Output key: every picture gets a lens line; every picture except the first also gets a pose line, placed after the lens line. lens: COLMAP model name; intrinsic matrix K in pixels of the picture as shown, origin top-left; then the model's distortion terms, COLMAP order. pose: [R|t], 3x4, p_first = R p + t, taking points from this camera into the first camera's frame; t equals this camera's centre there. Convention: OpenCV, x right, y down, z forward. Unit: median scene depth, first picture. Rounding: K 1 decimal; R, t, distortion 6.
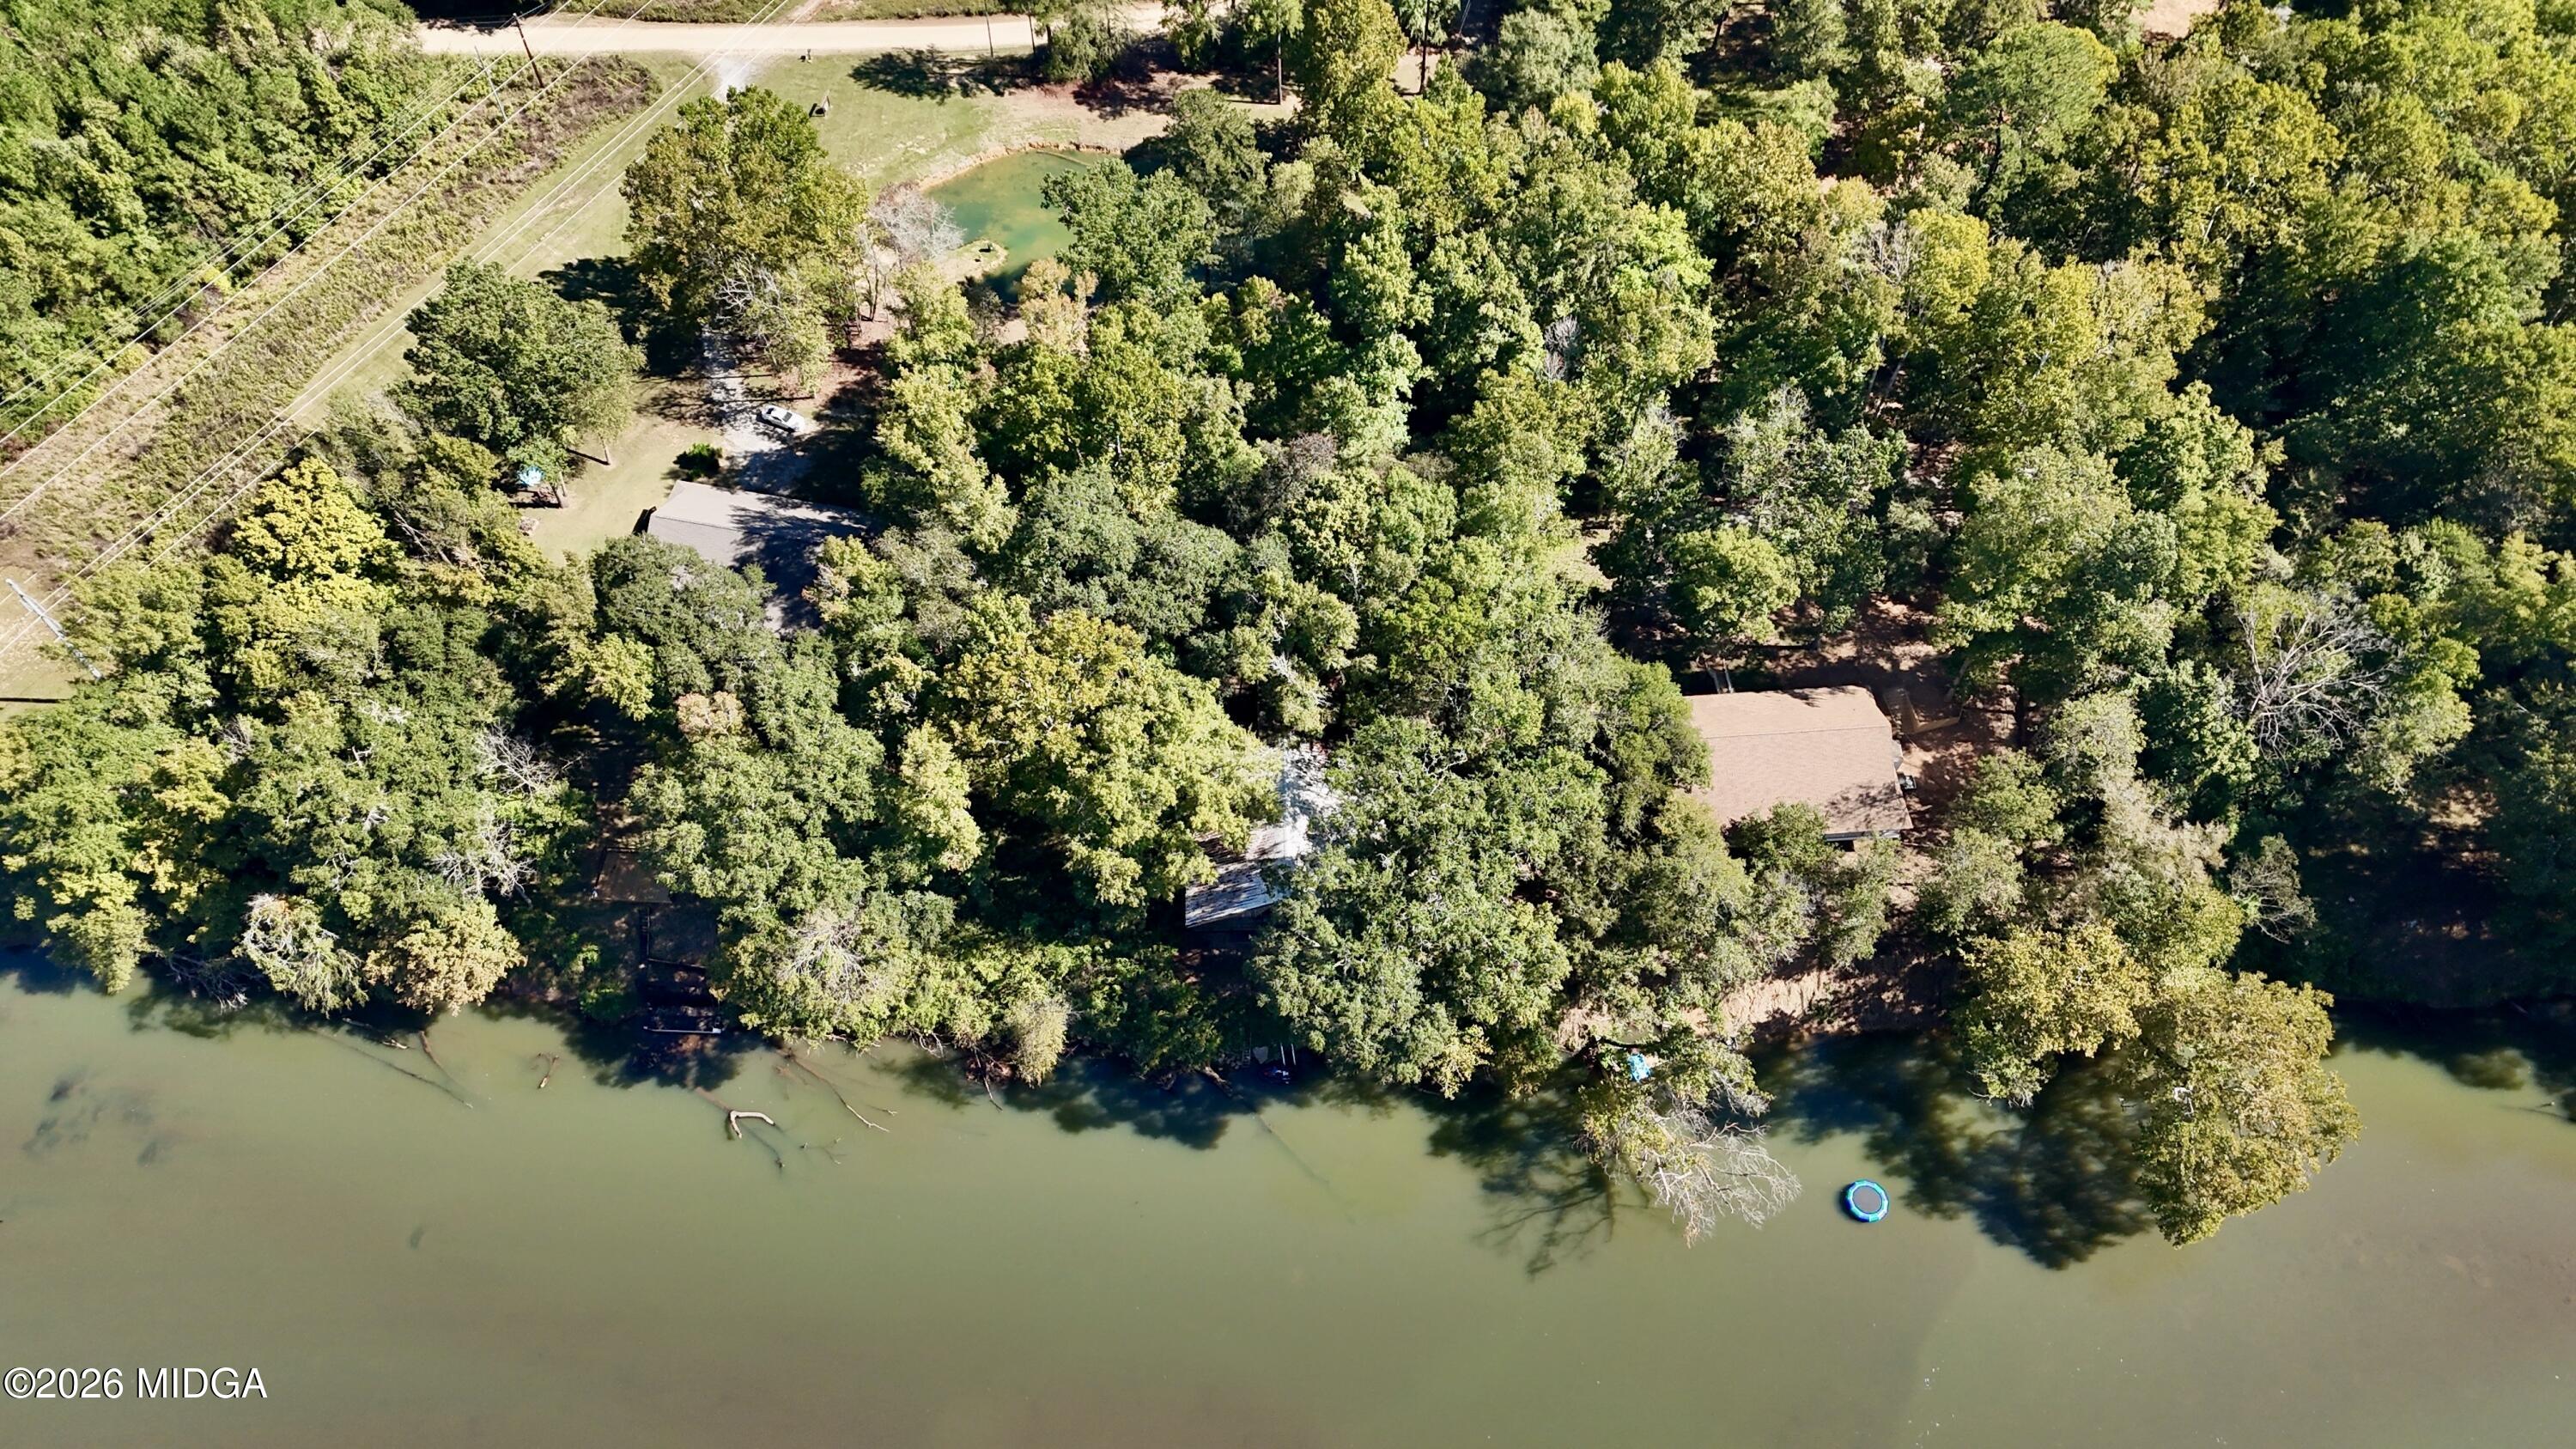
lens RADIAL K [[1918.4, 0, 1288.0], [0, 1918.4, 724.5], [0, 0, 1]] dist [0.078216, -0.052405]
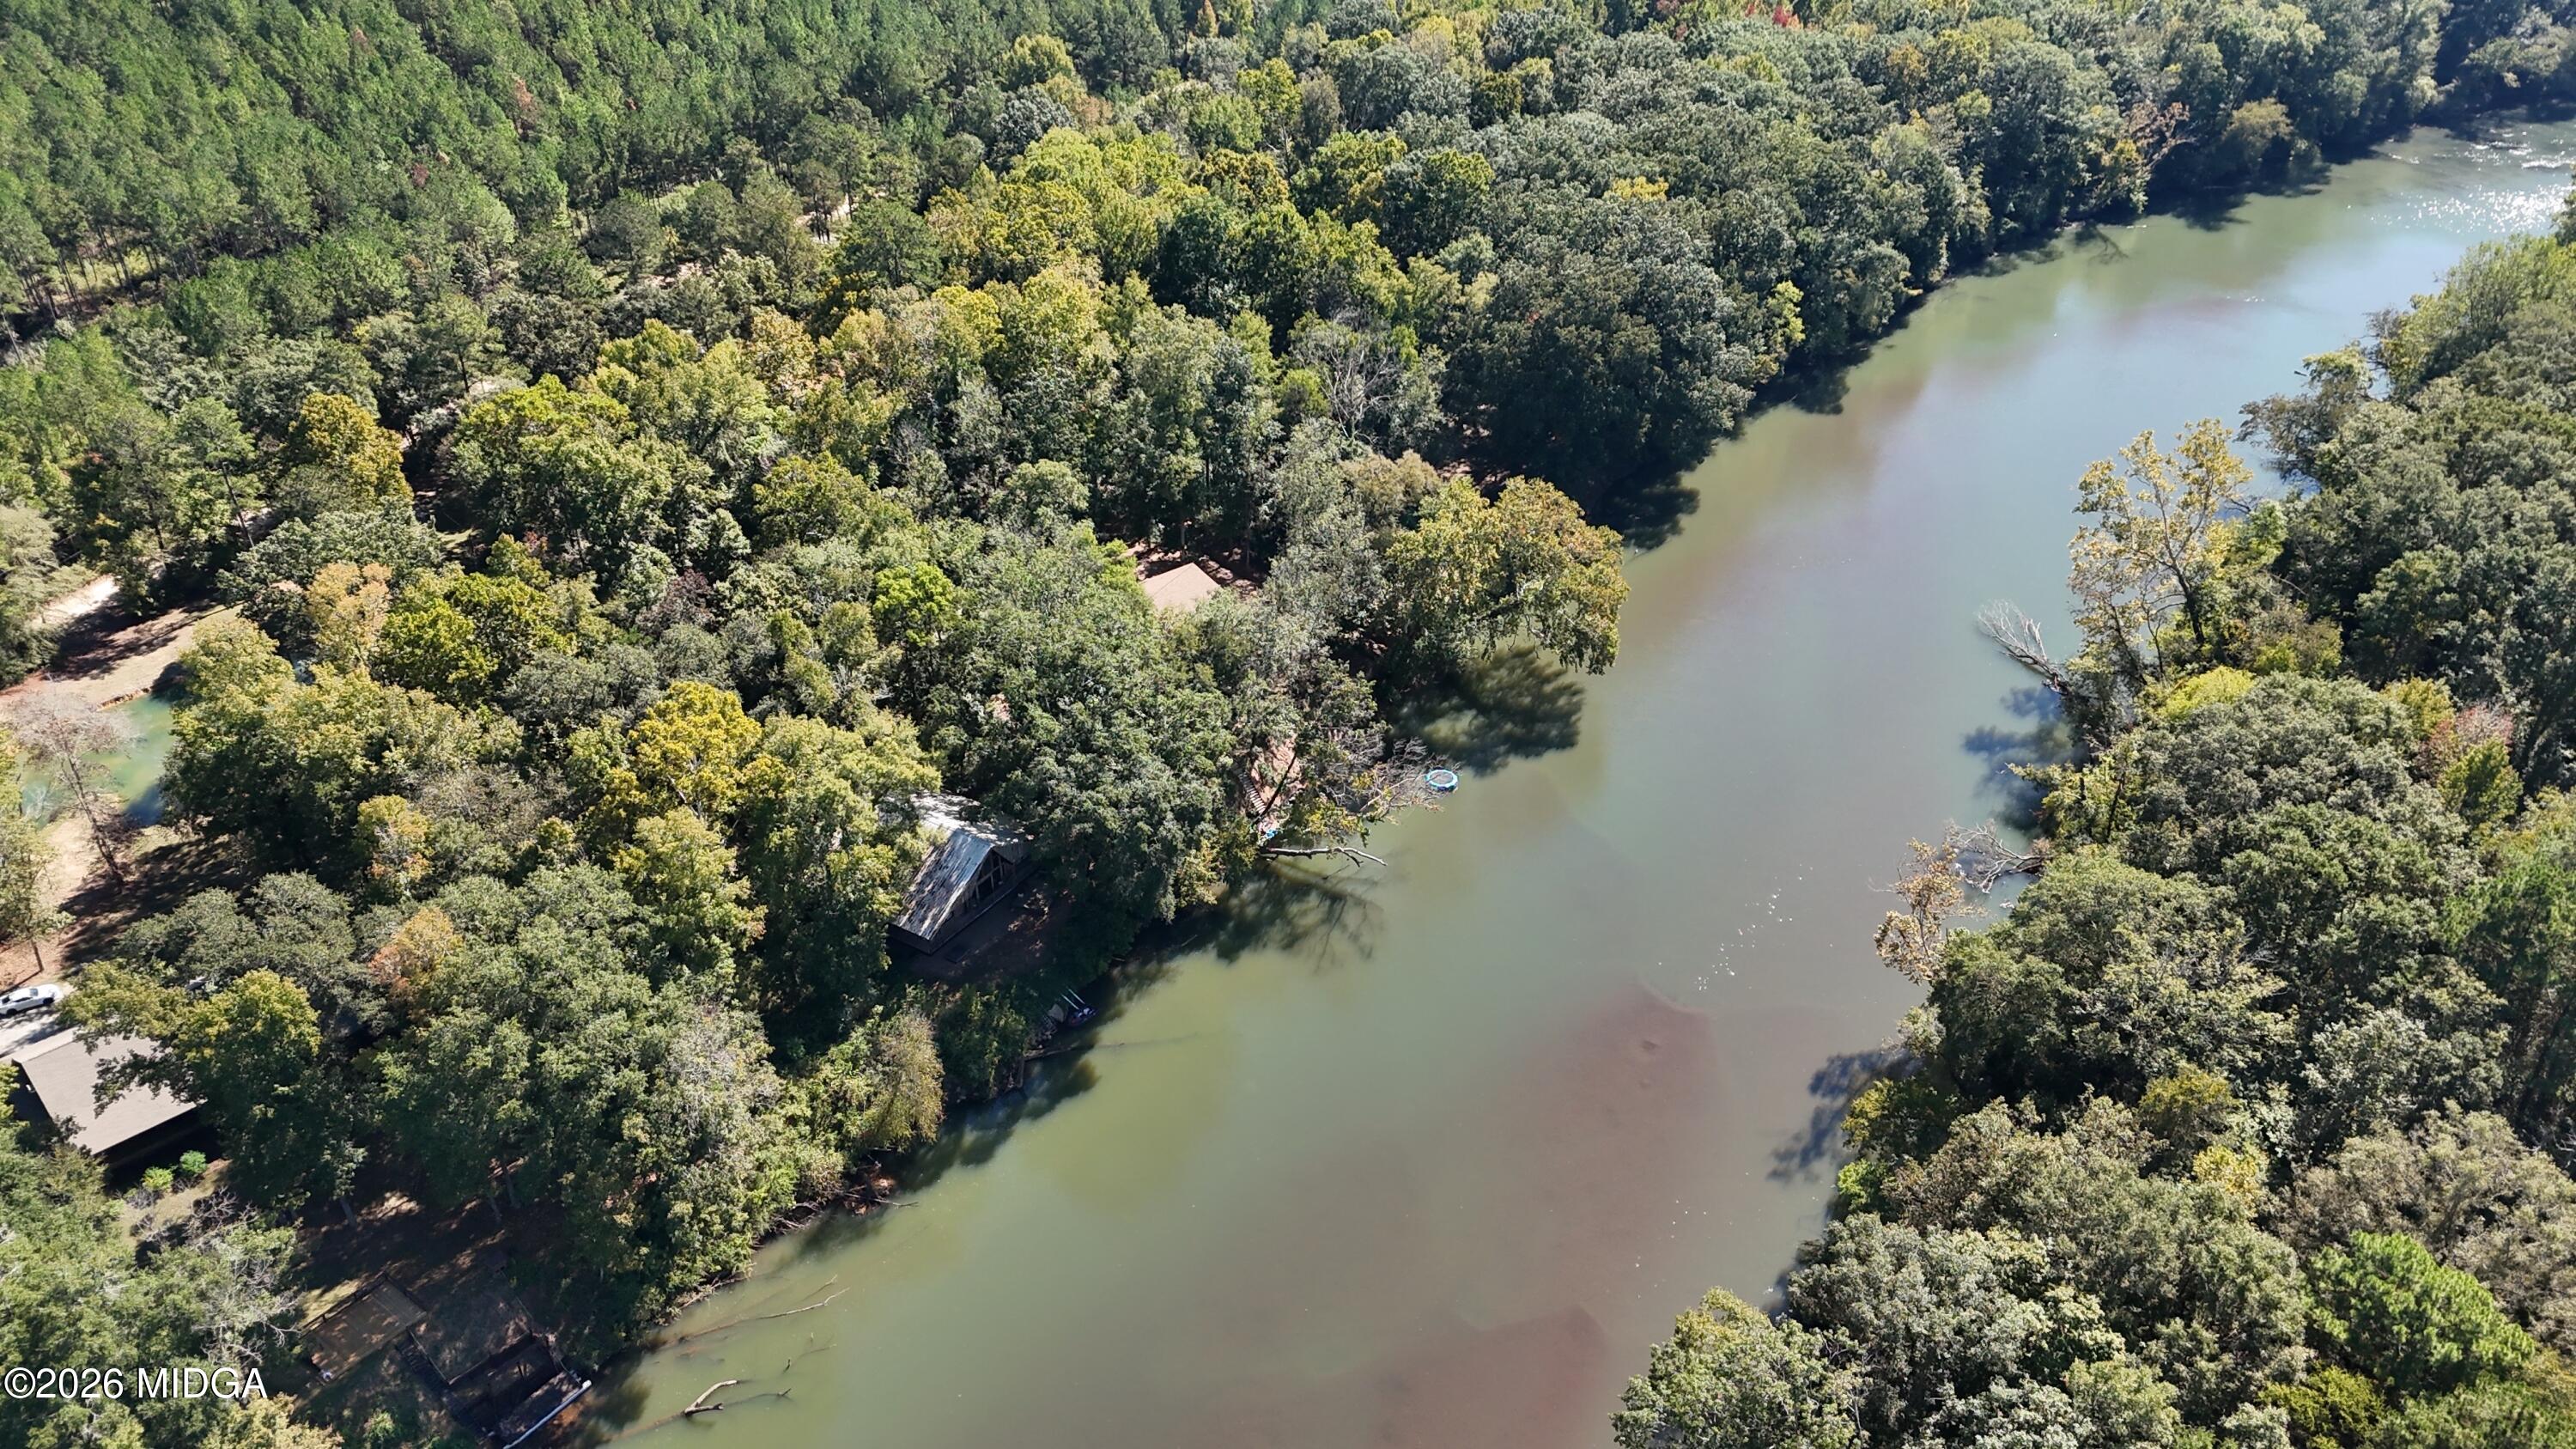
lens RADIAL K [[1918.4, 0, 1288.0], [0, 1918.4, 724.5], [0, 0, 1]] dist [0.078216, -0.052405]
pose [[0.562280, -0.439988, 0.700180, -0.601284], [0.693026, 0.712670, -0.108698, 0.264194], [-0.451171, 0.546362, 0.705644, 0.144993]]
